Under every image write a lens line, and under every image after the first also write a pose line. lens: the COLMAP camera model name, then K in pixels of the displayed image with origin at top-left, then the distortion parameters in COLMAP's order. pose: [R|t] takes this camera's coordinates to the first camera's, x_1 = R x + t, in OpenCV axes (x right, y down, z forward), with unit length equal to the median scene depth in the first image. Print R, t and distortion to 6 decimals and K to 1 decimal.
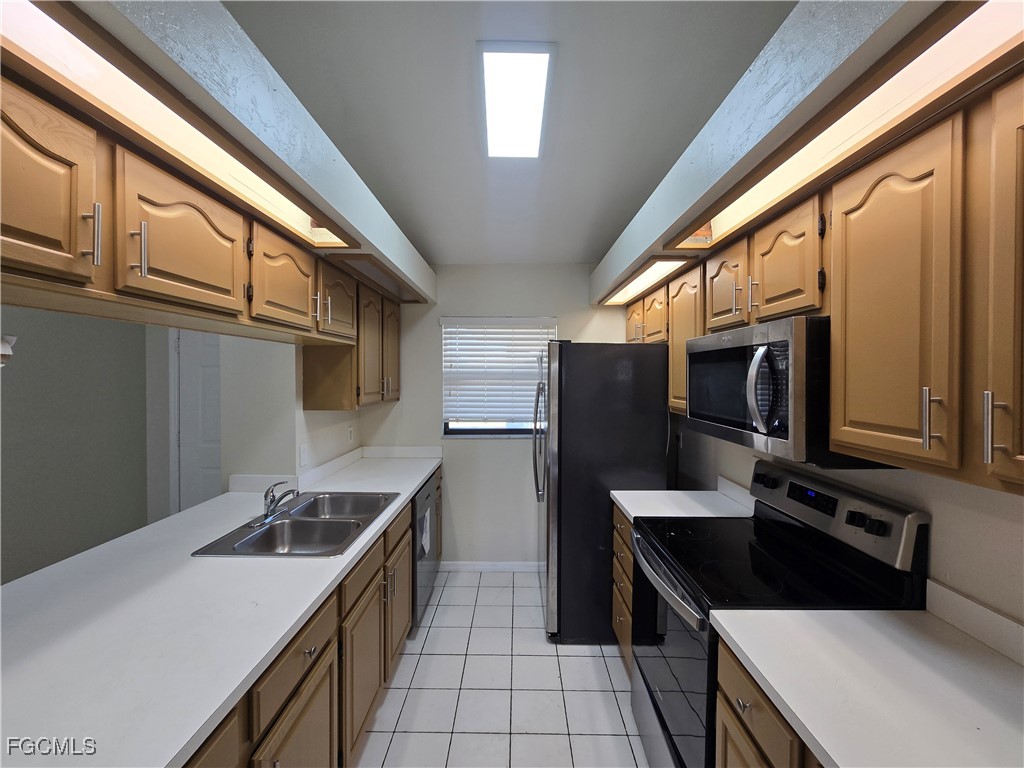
lens RADIAL K [[421.8, 0, 516.9], [0, 421.8, 379.3], [0, 0, 1]] dist [-0.000394, 0.000183]
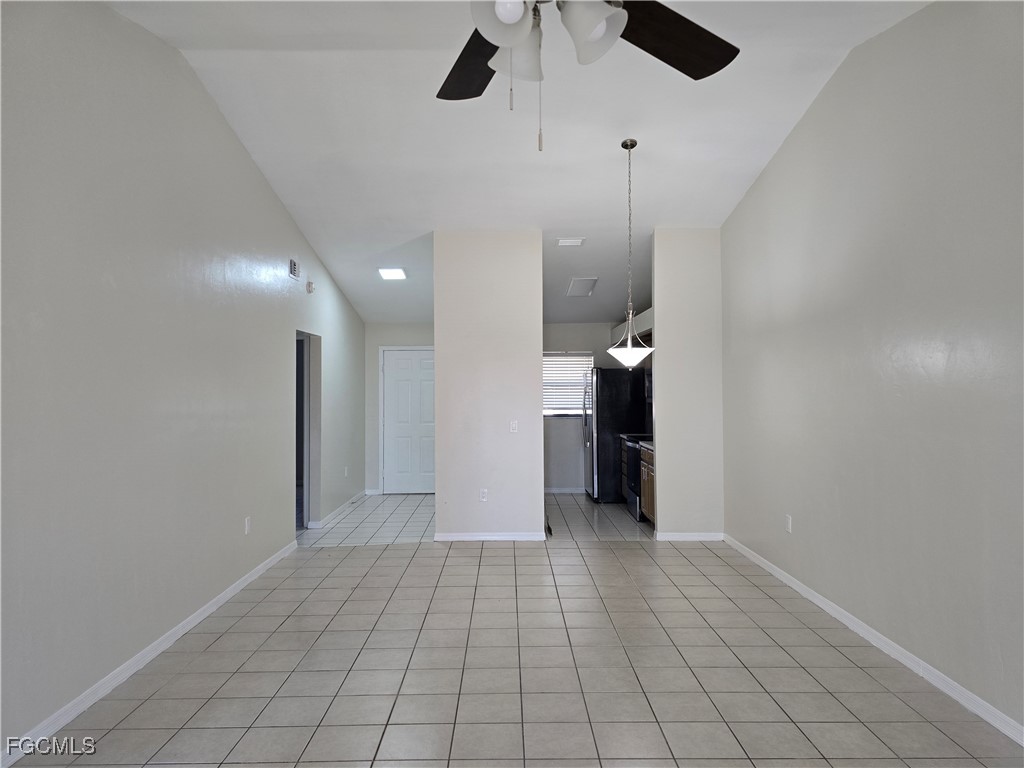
lens RADIAL K [[665.9, 0, 513.8], [0, 665.9, 383.0], [0, 0, 1]] dist [0.038907, -0.000252]
pose [[0.999686, -0.006527, 0.024186, -0.752619], [0.005824, 0.999562, 0.029026, -0.230911], [-0.024365, -0.028876, 0.999286, -4.248631]]
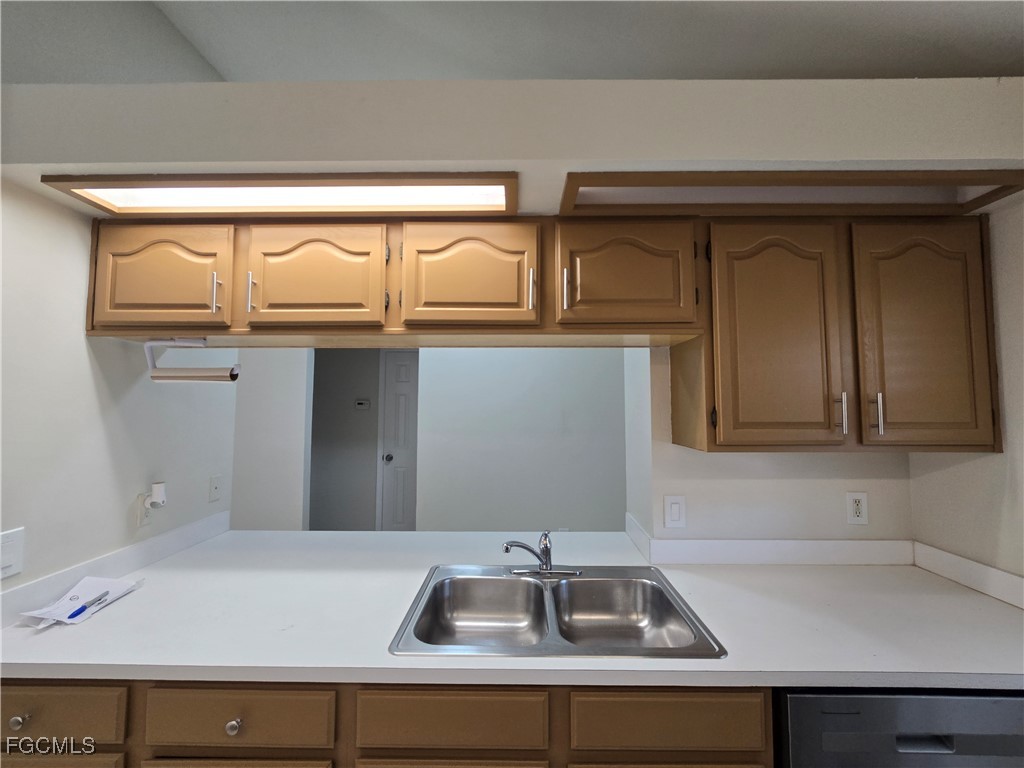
lens RADIAL K [[411.4, 0, 515.3], [0, 411.4, 388.0], [0, 0, 1]] dist [0.000036, 0.000075]
pose [[-0.008514, -0.063743, -0.997930, 0.256109], [-0.011408, 0.997907, -0.063644, 0.045231], [0.999899, 0.010843, -0.009223, 1.228486]]
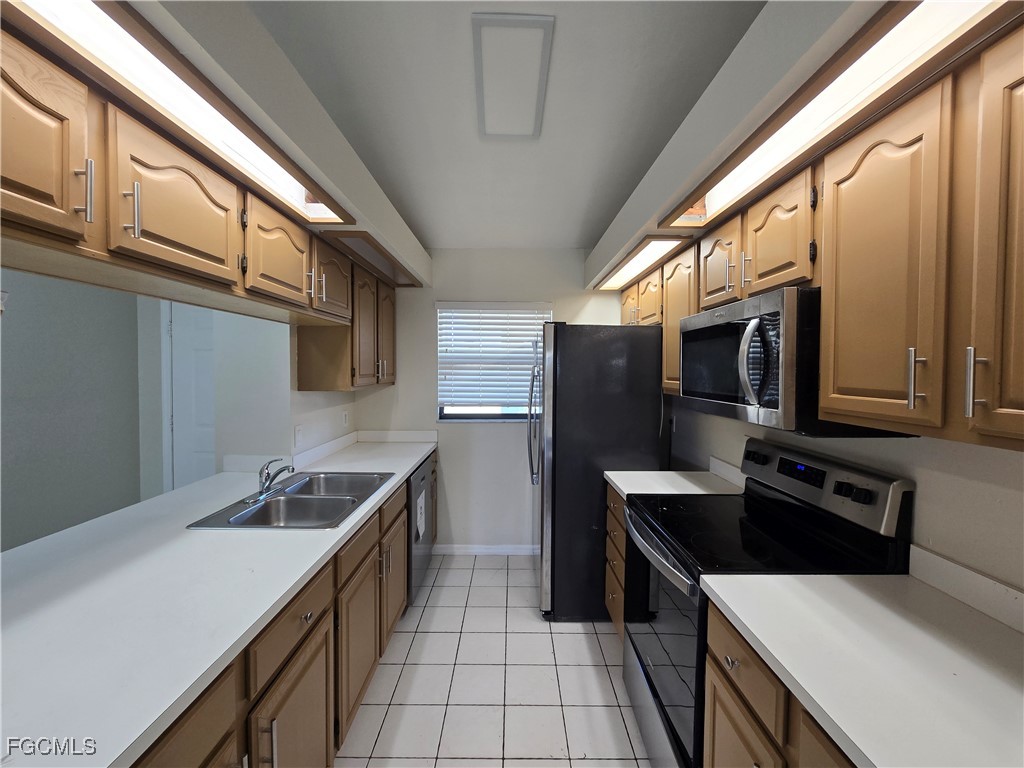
lens RADIAL K [[421.6, 0, 517.9], [0, 421.6, 378.9], [0, 0, 1]] dist [0.000287, 0.000150]
pose [[0.999889, 0.003973, 0.014355, -0.000825], [-0.004168, 0.999899, 0.013552, 0.047272], [-0.014300, -0.013611, 0.999805, -0.007112]]
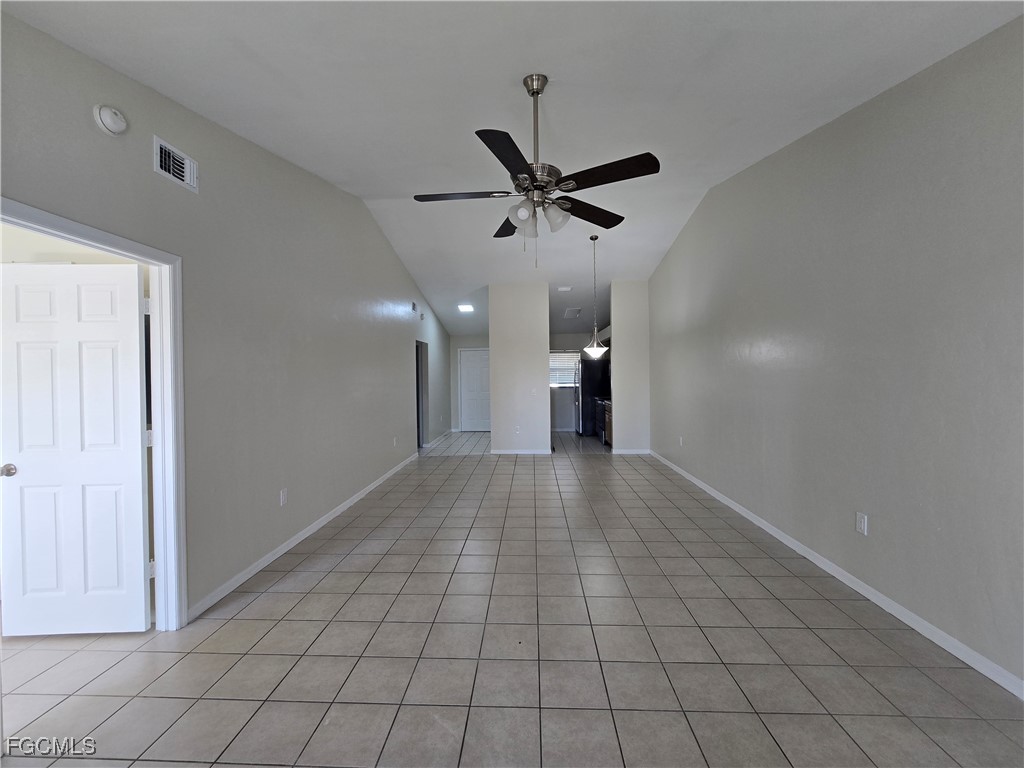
lens RADIAL K [[421.8, 0, 516.9], [0, 421.8, 379.3], [0, 0, 1]] dist [-0.000394, 0.000183]
pose [[0.999618, -0.013792, -0.023958, -0.721267], [0.014907, 0.998782, 0.047028, -0.205012], [0.023280, -0.047367, 0.998606, -4.967377]]
